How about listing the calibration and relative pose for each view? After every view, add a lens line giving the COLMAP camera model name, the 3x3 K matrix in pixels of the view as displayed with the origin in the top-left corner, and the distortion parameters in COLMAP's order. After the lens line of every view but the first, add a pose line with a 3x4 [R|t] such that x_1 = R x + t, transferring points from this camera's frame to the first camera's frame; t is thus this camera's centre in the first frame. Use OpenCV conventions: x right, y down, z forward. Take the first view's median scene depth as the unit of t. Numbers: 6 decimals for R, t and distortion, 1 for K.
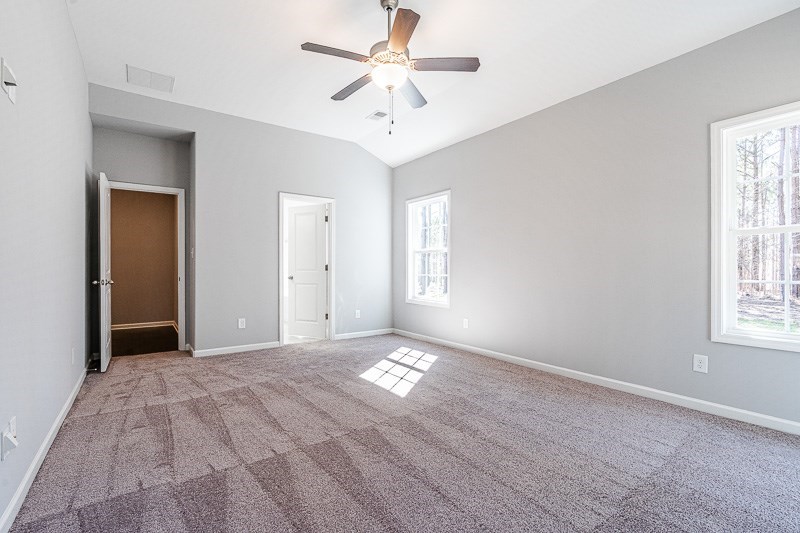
lens RADIAL K [[368.3, 0, 395.3], [0, 368.3, 265.8], [0, 0, 1]] dist [-0.001190, 0.000533]
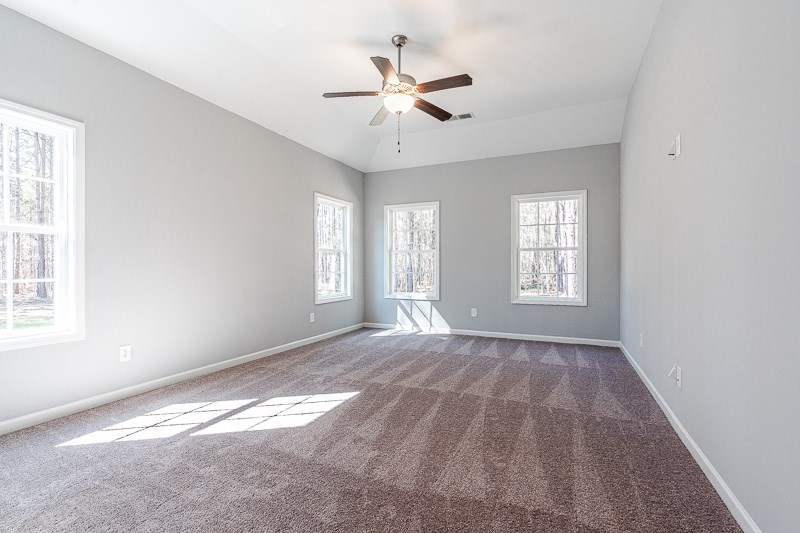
lens RADIAL K [[368.3, 0, 395.3], [0, 368.3, 265.8], [0, 0, 1]] dist [-0.001190, 0.000533]
pose [[-0.505779, 0.014634, 0.862539, -1.020918], [0.003639, 0.999883, -0.014830, 0.032947], [-0.862656, -0.004362, -0.505773, 1.621541]]
